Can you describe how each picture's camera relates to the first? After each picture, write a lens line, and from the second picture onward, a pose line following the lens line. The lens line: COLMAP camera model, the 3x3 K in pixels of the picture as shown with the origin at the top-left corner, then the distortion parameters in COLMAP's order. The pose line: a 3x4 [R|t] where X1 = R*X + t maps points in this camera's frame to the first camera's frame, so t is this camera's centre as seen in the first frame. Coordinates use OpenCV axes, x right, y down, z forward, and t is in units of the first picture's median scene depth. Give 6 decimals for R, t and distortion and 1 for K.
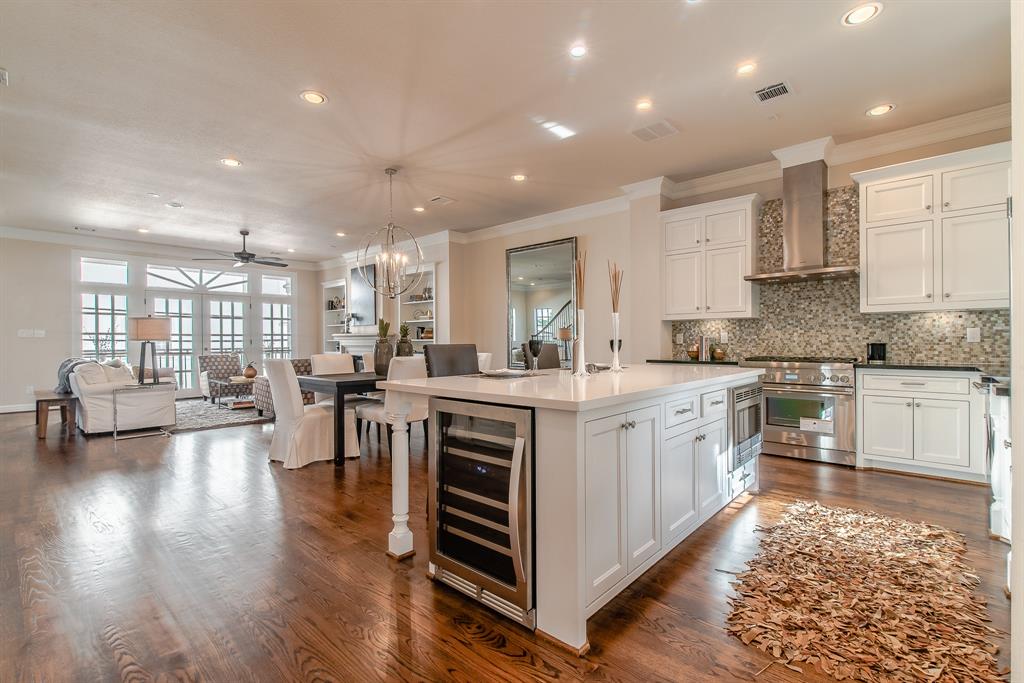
lens RADIAL K [[464.5, 0, 510.3], [0, 464.5, 343.0], [0, 0, 1]] dist [0.001122, 0.000133]
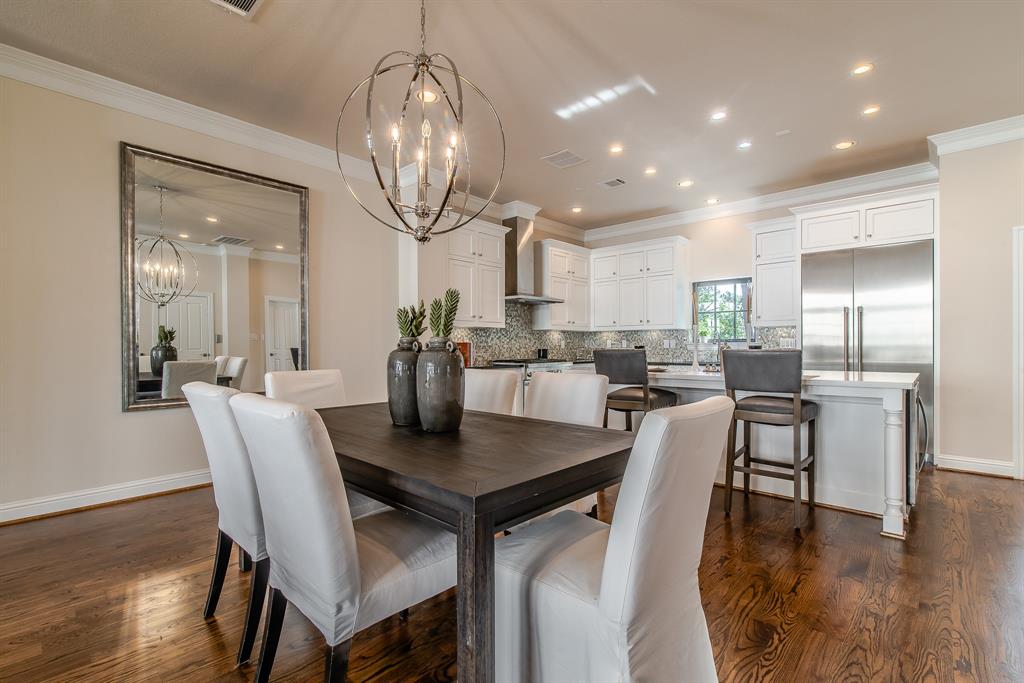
lens RADIAL K [[458.3, 0, 512.0], [0, 458.3, 341.5], [0, 0, 1]] dist [0.001638, 0.000144]
pose [[0.016961, 0.013789, 0.999761, -0.796272], [0.005543, 0.999888, -0.013885, -0.004456], [-0.999841, 0.005777, 0.016883, 1.128447]]
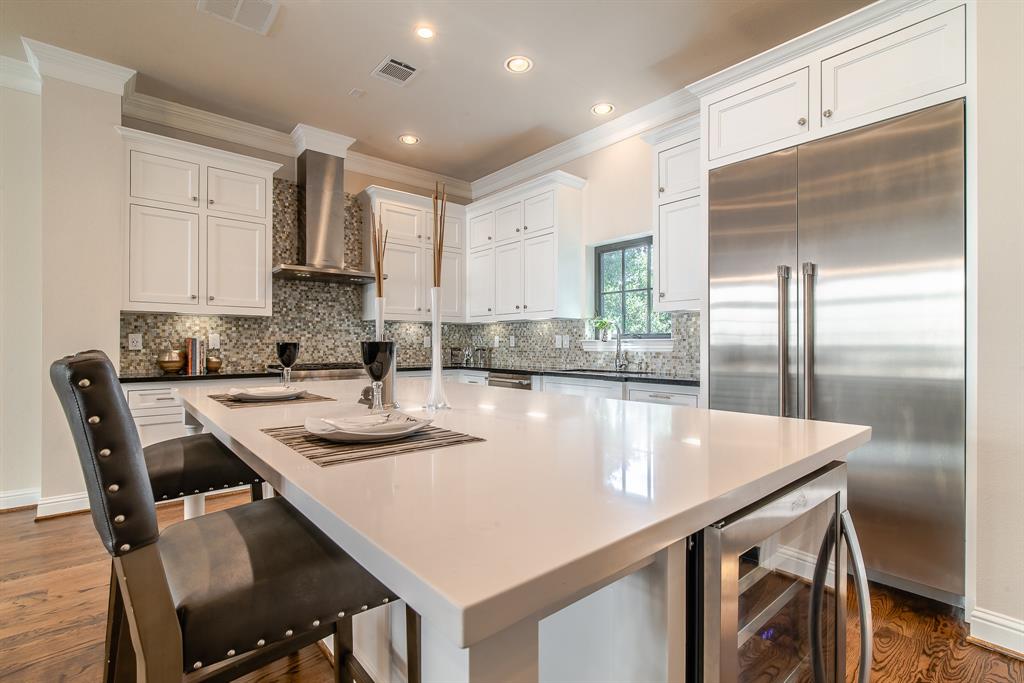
lens RADIAL K [[464.5, 0, 510.3], [0, 464.5, 343.0], [0, 0, 1]] dist [0.001122, 0.000133]
pose [[0.136630, 0.010537, 0.990566, -0.253840], [0.001757, 0.999939, -0.010879, 0.000199], [-0.990621, 0.003227, 0.136603, 0.569242]]
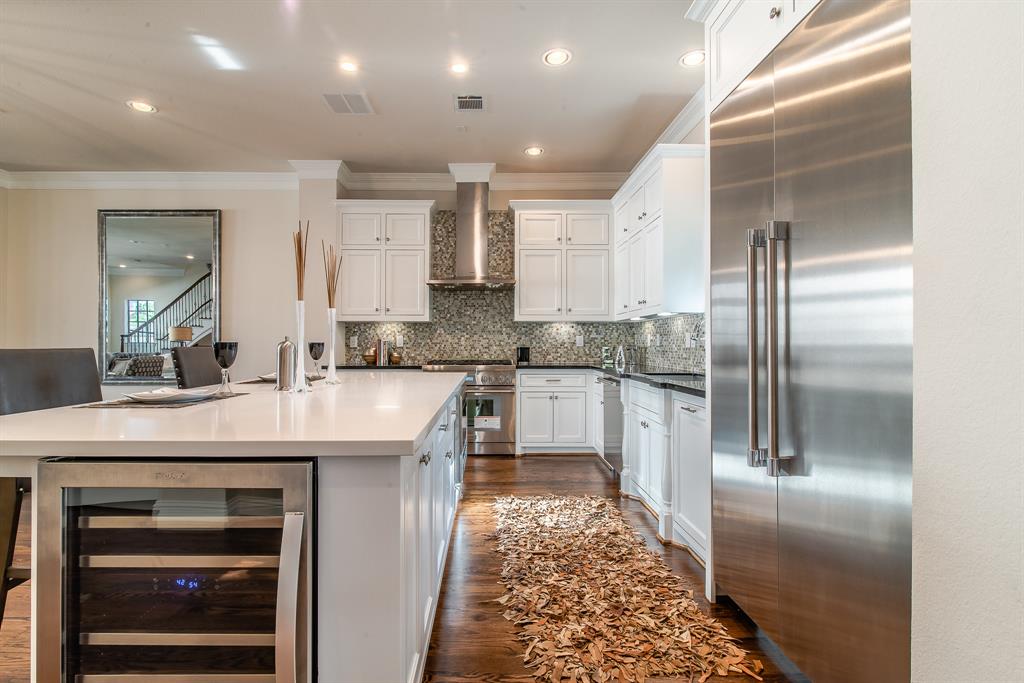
lens RADIAL K [[471.2, 0, 494.2], [0, 471.2, 341.3], [0, 0, 1]] dist [-0.002041, -0.000203]
pose [[0.737284, 0.009628, 0.675515, -0.082301], [-0.003028, 0.999935, -0.010947, -0.001246], [-0.675577, 0.006026, 0.737265, 0.171868]]
